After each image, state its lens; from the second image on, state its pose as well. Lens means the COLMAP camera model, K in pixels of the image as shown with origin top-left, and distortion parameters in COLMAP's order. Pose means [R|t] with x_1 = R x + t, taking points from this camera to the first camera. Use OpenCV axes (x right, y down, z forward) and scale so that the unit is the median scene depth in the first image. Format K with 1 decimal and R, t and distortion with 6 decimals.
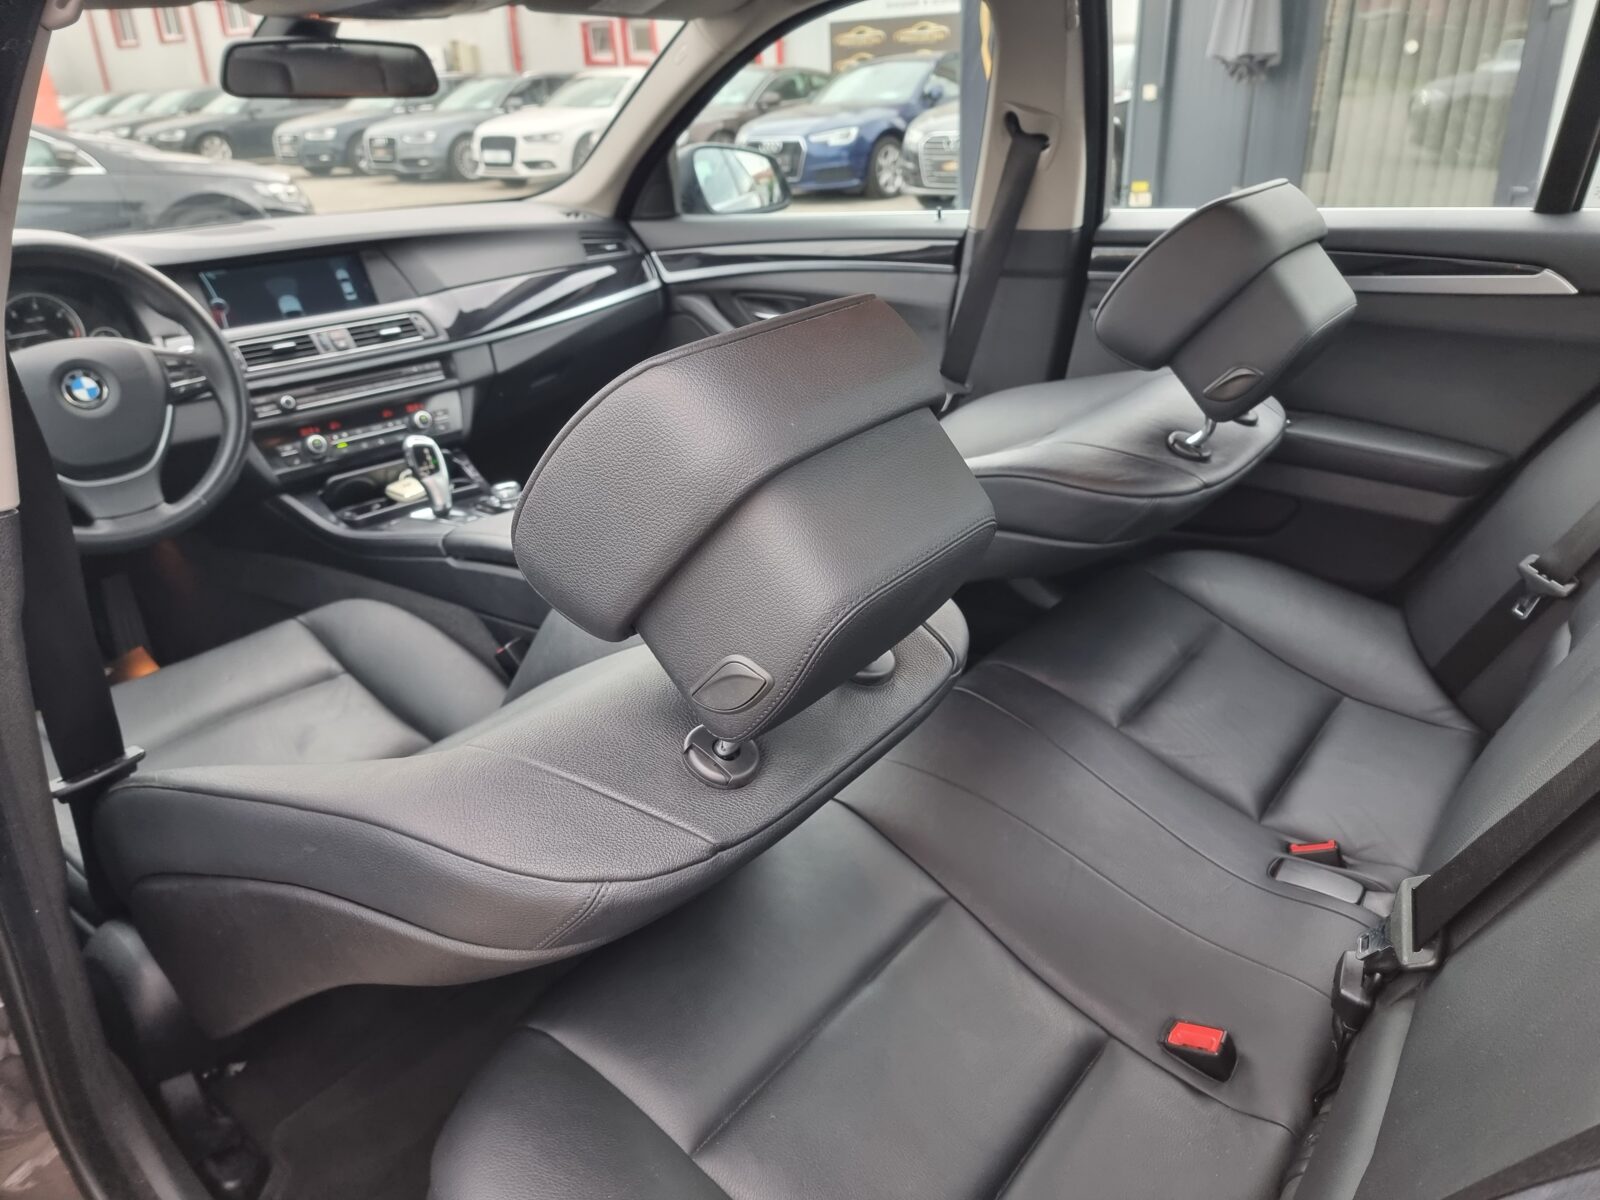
lens RADIAL K [[1122.1, 0, 812.3], [0, 1122.1, 595.2], [0, 0, 1]] dist [0.068363, -0.052399]
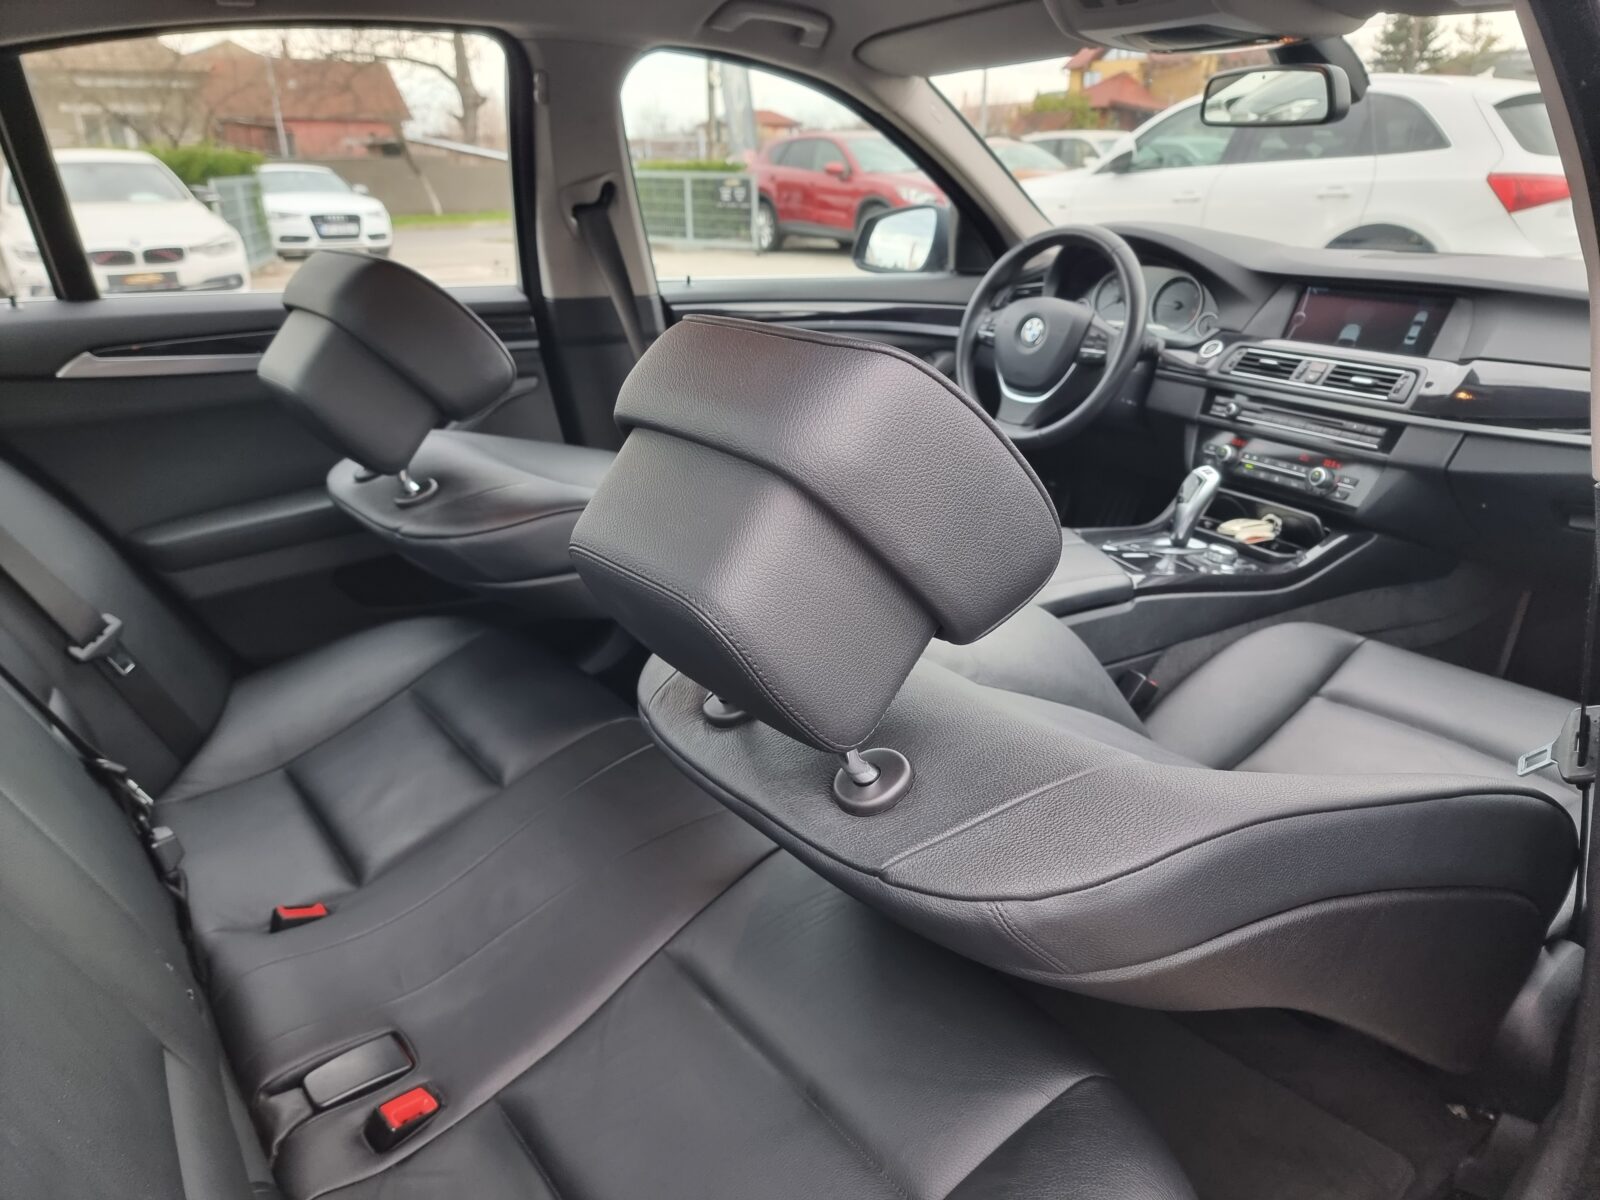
lens RADIAL K [[1112.4, 0, 806.1], [0, 1112.4, 600.0], [0, 0, 1]] dist [0.068808, -0.059620]
pose [[-0.260728, 0.385803, -0.884973, 0.585819], [-0.381919, 0.800679, 0.461575, -0.328448], [0.886656, 0.458334, -0.061414, 0.722656]]
